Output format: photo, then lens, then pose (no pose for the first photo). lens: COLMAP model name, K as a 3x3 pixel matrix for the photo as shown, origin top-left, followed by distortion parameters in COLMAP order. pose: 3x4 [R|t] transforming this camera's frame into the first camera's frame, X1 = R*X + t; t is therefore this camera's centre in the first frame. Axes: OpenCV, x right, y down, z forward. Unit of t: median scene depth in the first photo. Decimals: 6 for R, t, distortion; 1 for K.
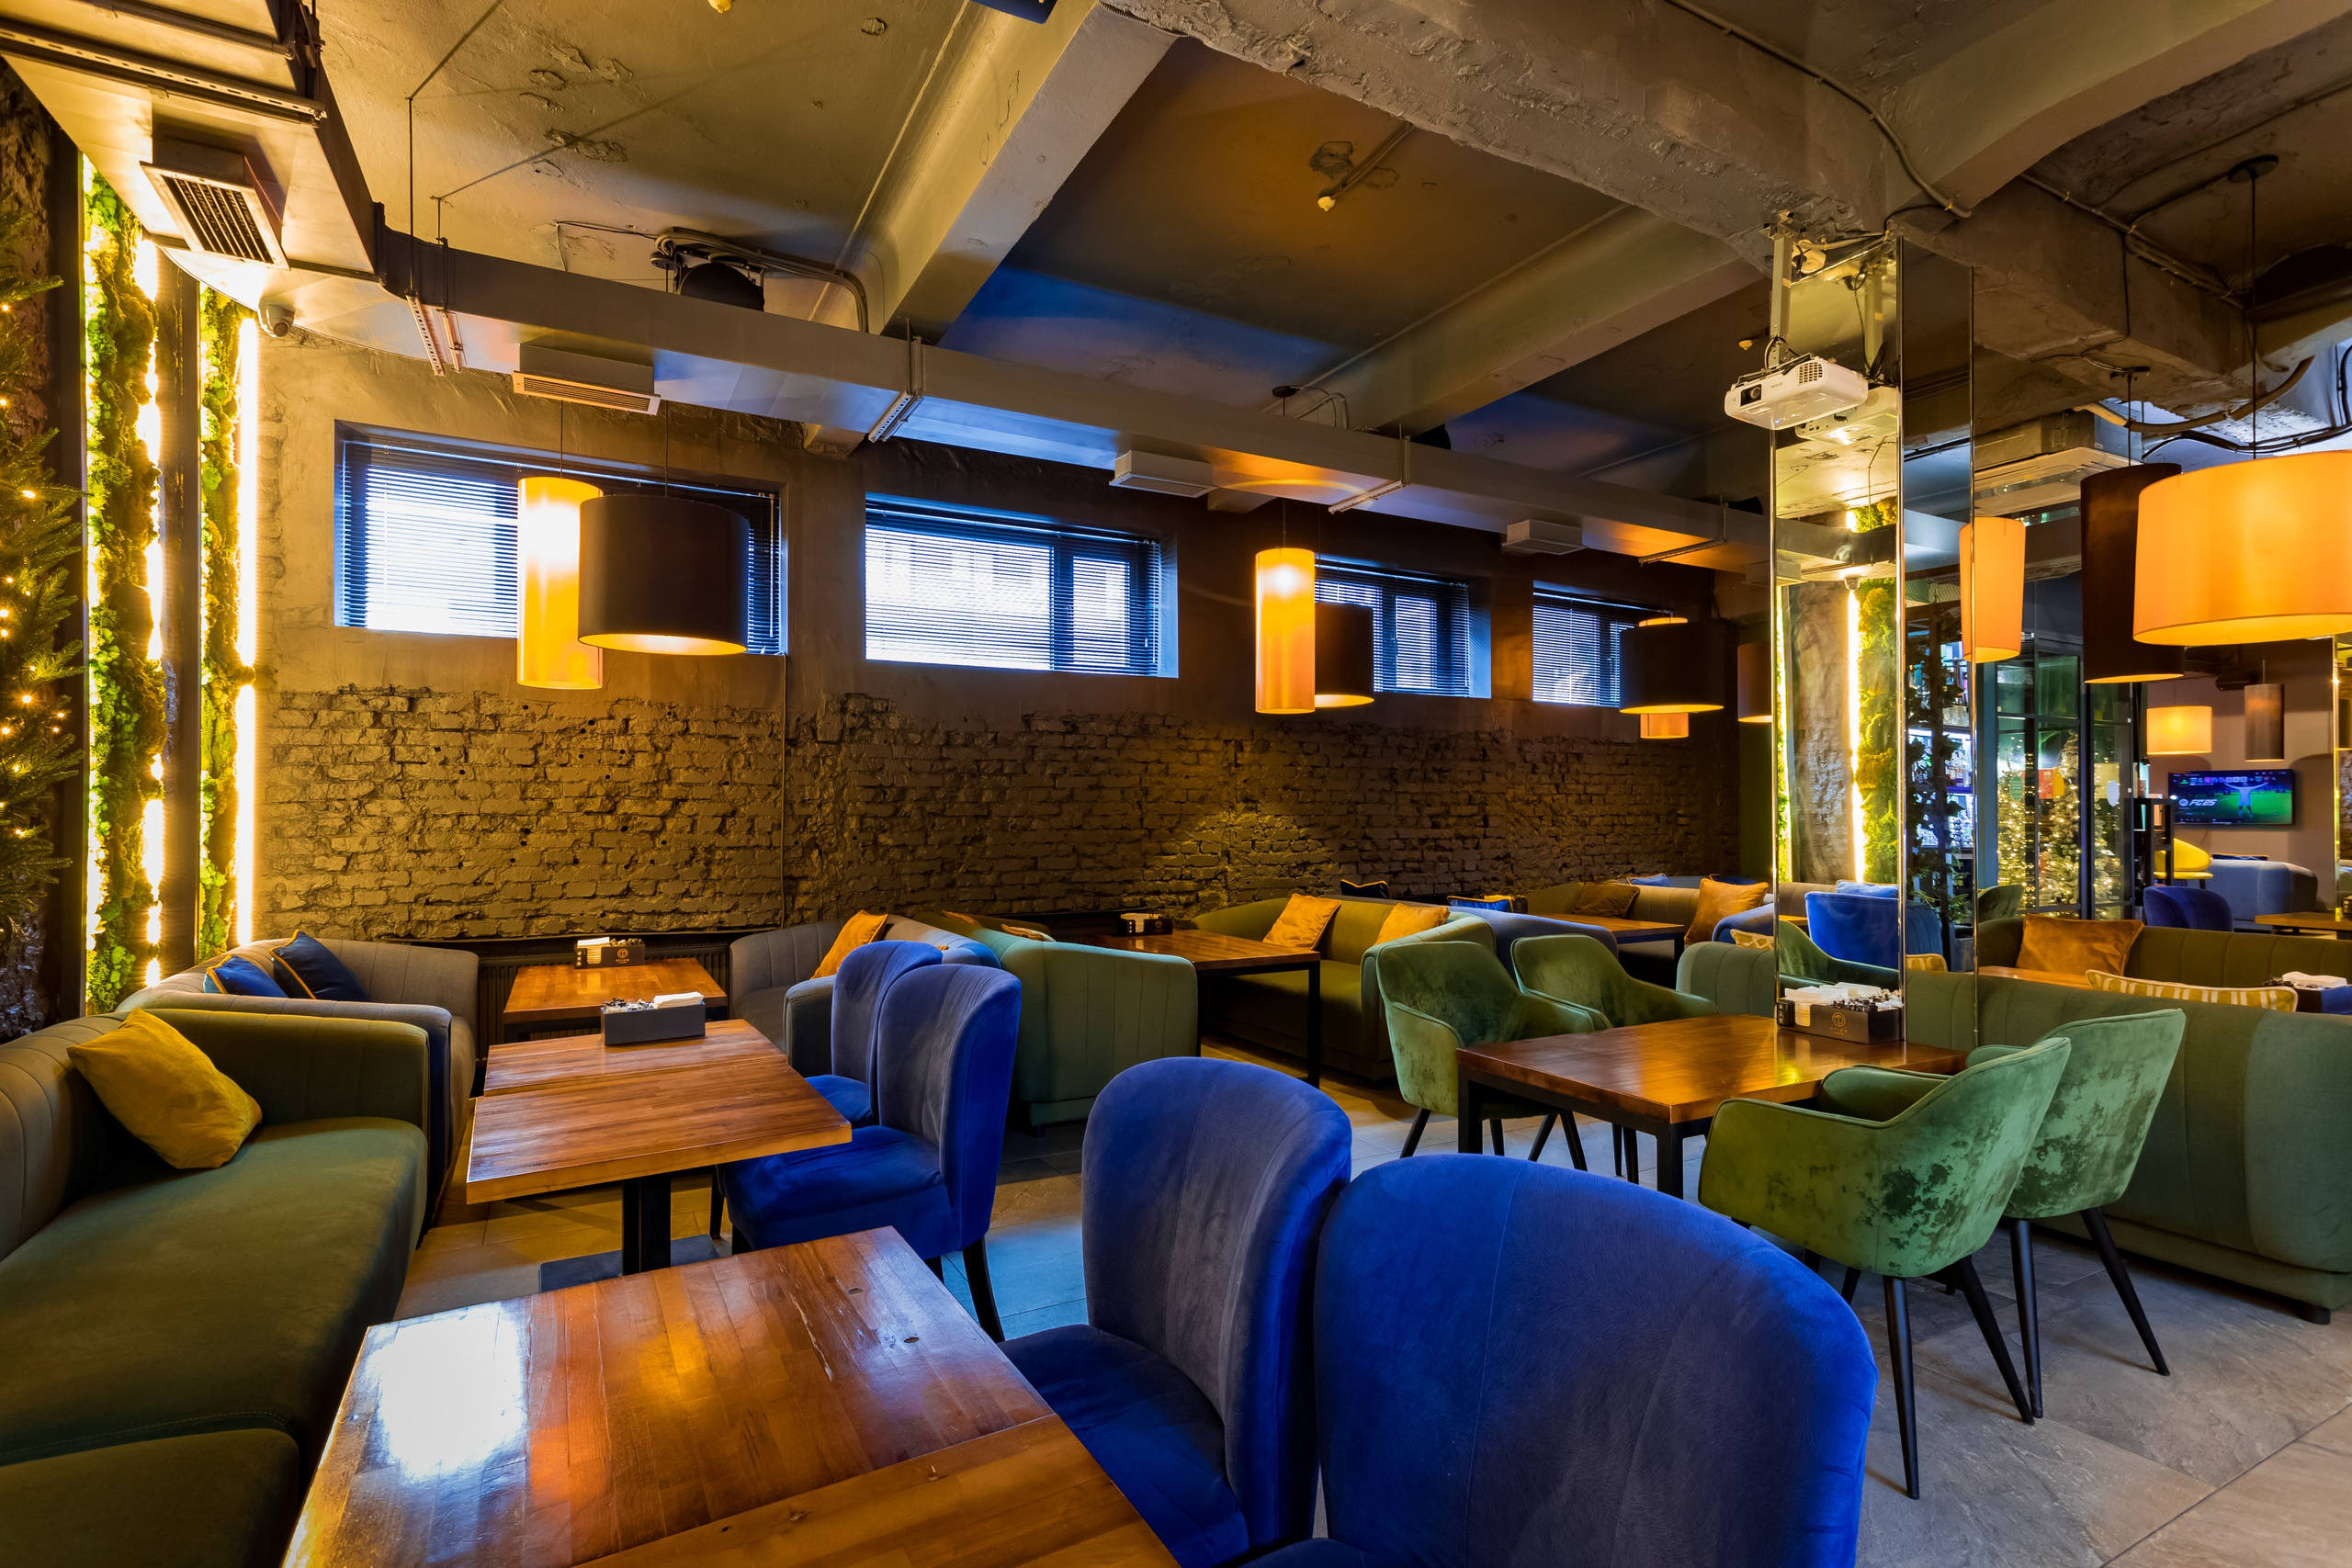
lens RADIAL K [[1110.4, 0, 1158.4], [0, 1110.4, 806.0], [0, 0, 1]] dist [0.011619, 0.000919]
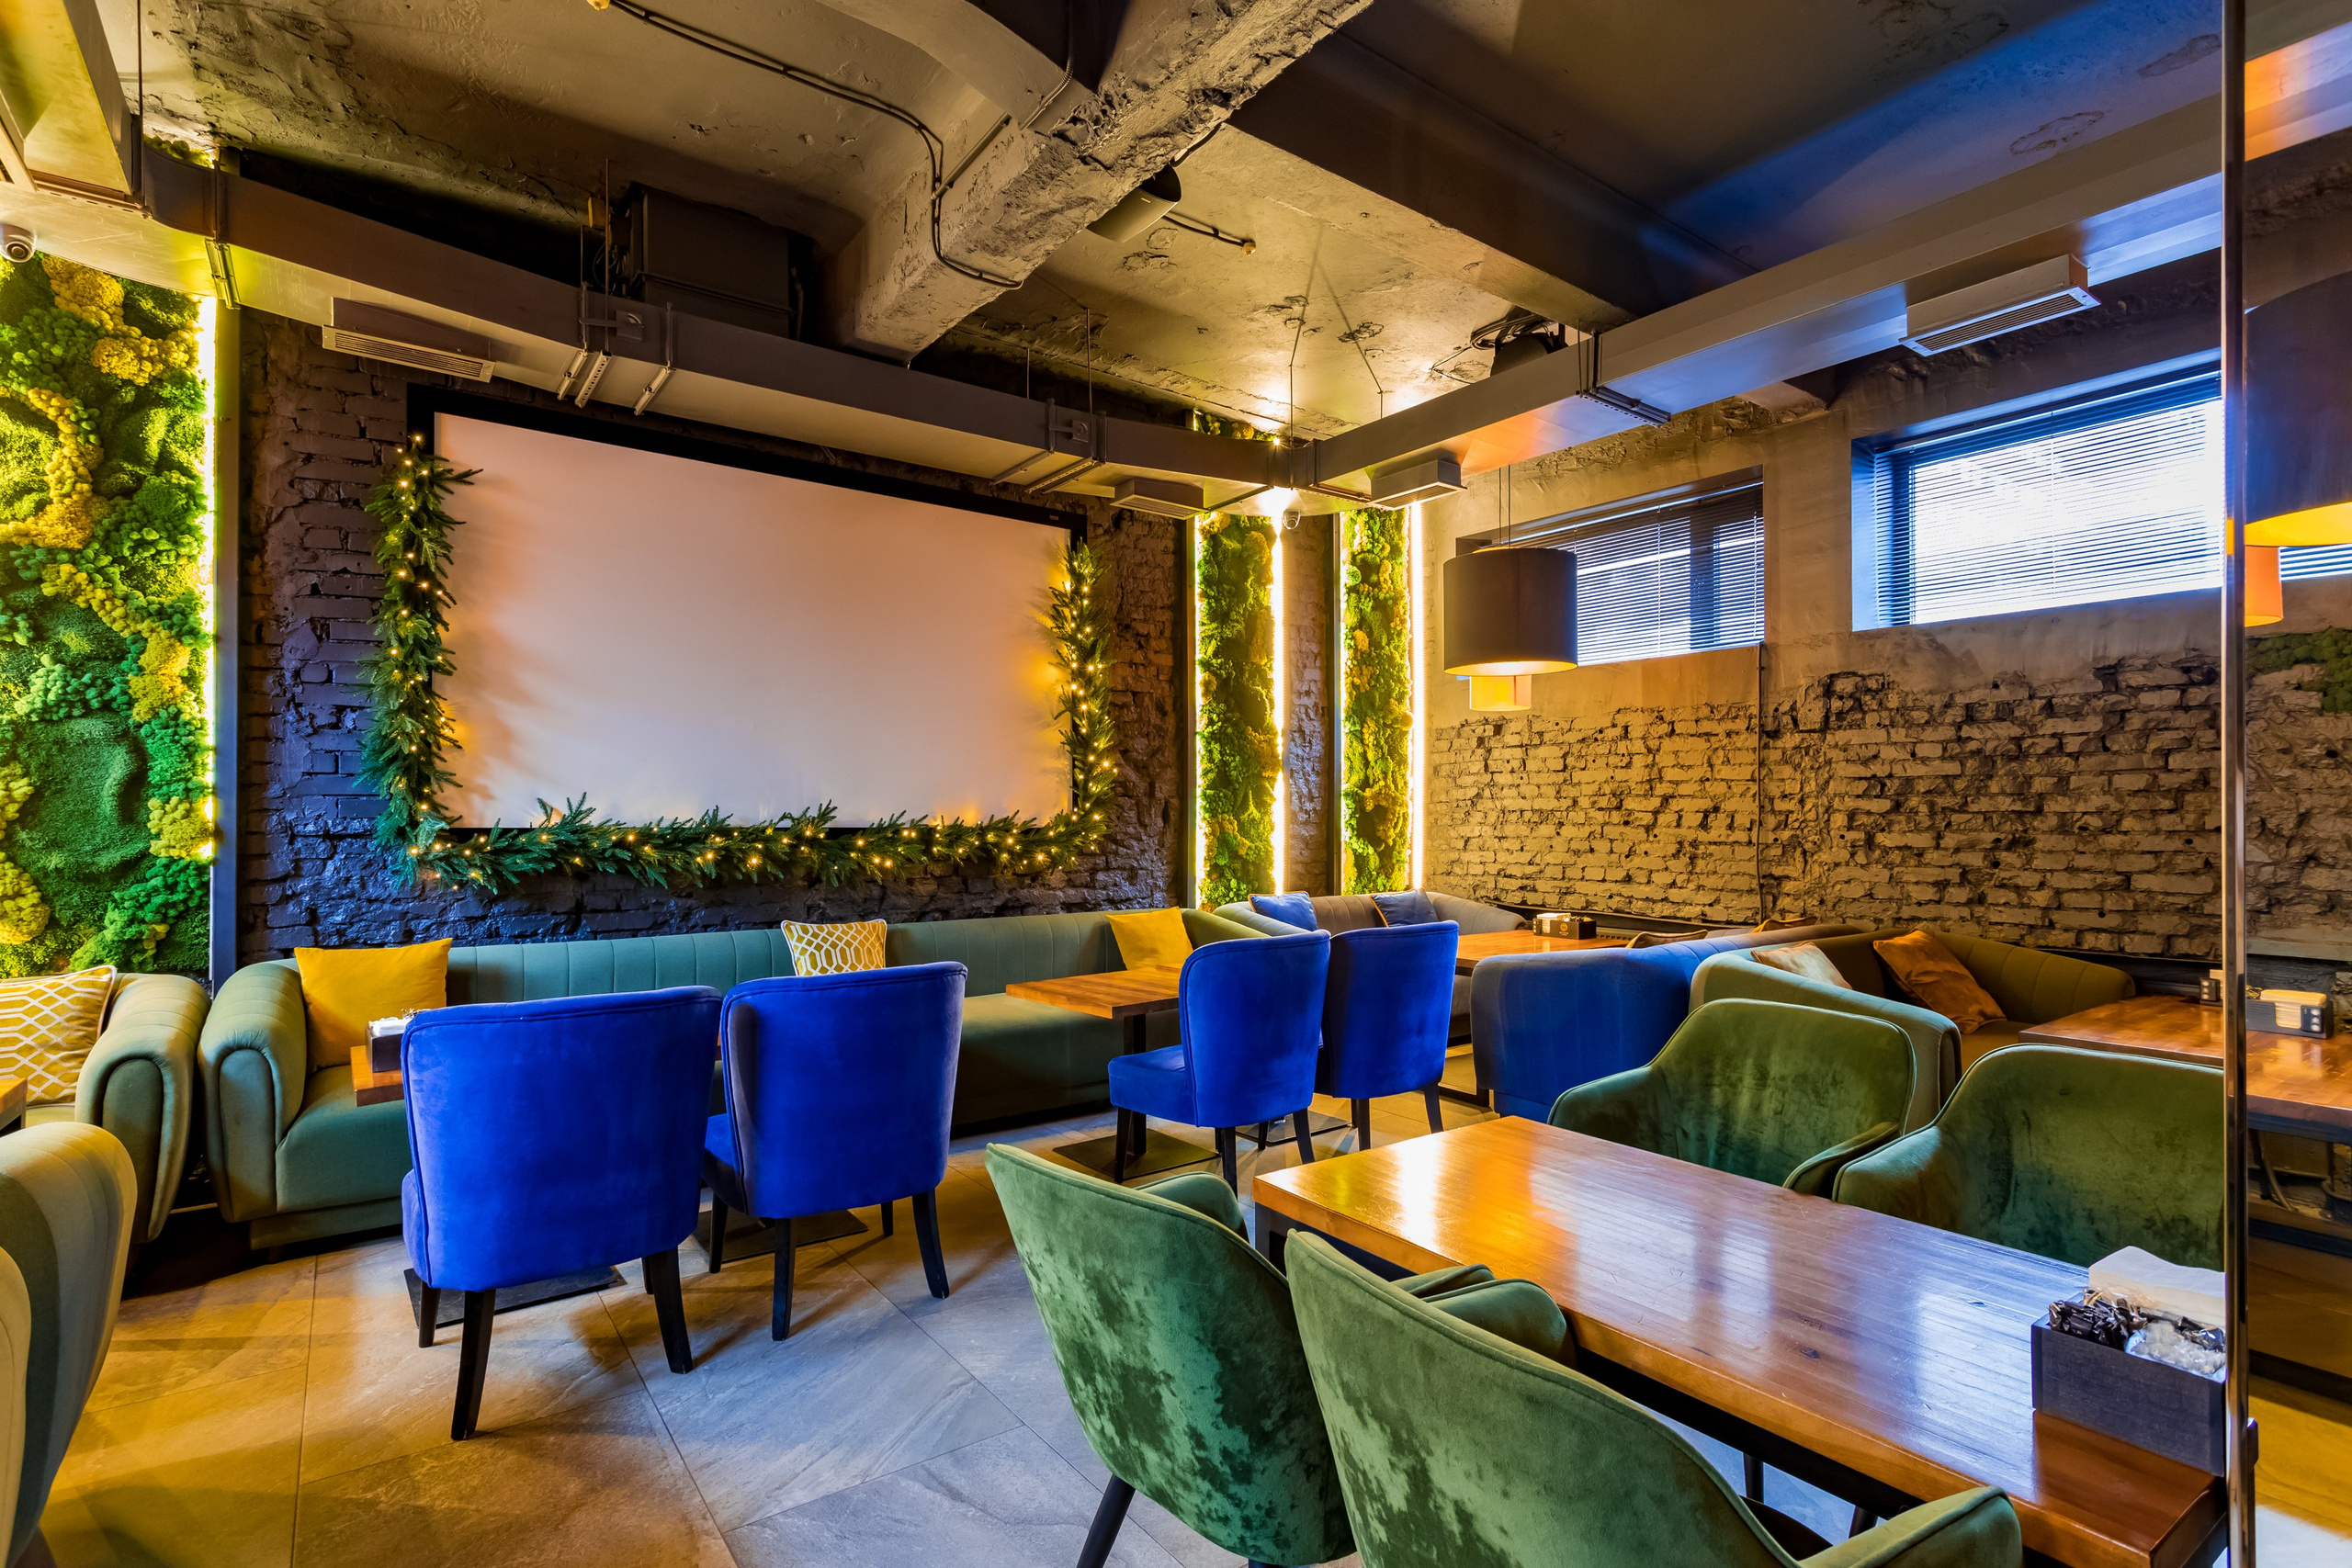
lens RADIAL K [[1128.2, 0, 1165.8], [0, 1128.2, 800.9], [0, 0, 1]] dist [0.001614, 0.000483]
pose [[0.132906, -0.010821, -0.991070, 1.309116], [0.004662, 0.999936, -0.010292, 0.016837], [0.991118, -0.003252, 0.132948, 0.843438]]
